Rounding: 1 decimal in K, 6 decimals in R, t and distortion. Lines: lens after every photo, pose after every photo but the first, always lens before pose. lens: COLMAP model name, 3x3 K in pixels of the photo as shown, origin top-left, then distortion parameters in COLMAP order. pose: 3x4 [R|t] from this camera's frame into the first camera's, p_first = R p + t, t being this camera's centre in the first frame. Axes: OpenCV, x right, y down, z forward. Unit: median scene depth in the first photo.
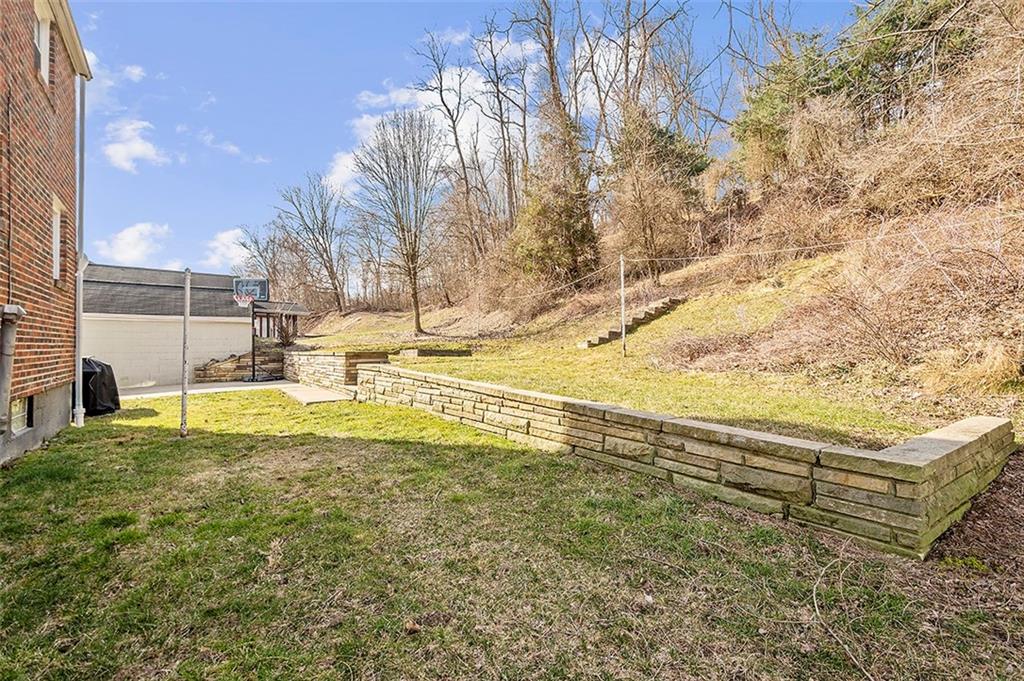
lens RADIAL K [[450.4, 0, 513.4], [0, 450.4, 343.9], [0, 0, 1]] dist [0.003695, 0.000026]
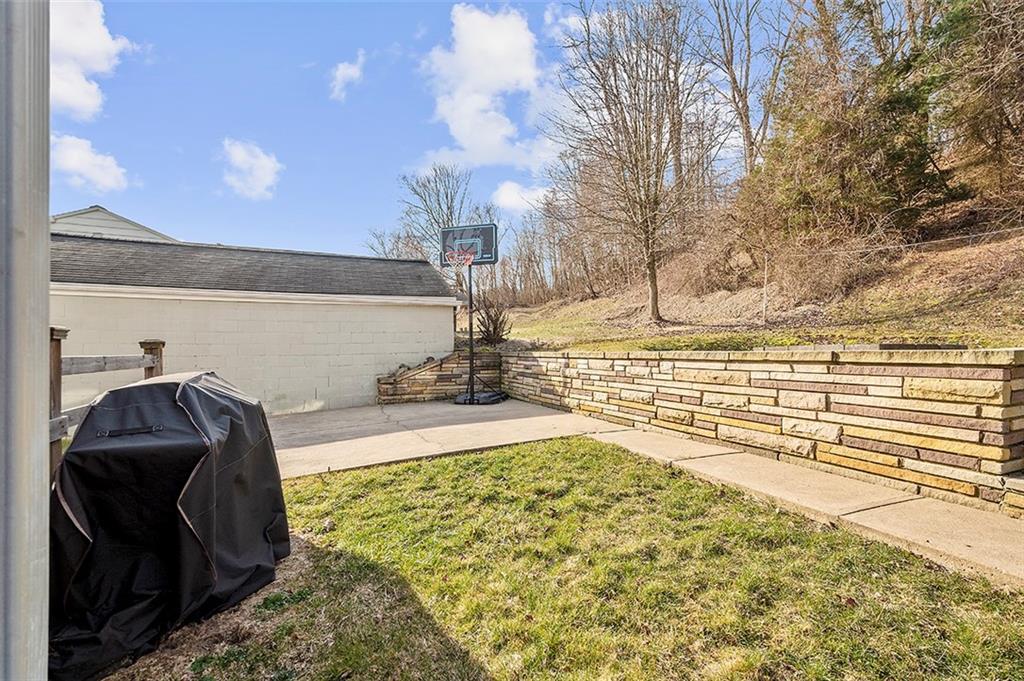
lens RADIAL K [[450.4, 0, 509.9], [0, 450.4, 343.2], [0, 0, 1]] dist [0.003695, 0.000026]
pose [[0.974814, -0.011594, -0.222716, -0.384324], [0.011929, 0.999929, 0.000160, 0.006098], [0.222698, -0.002813, 0.974883, 0.431983]]
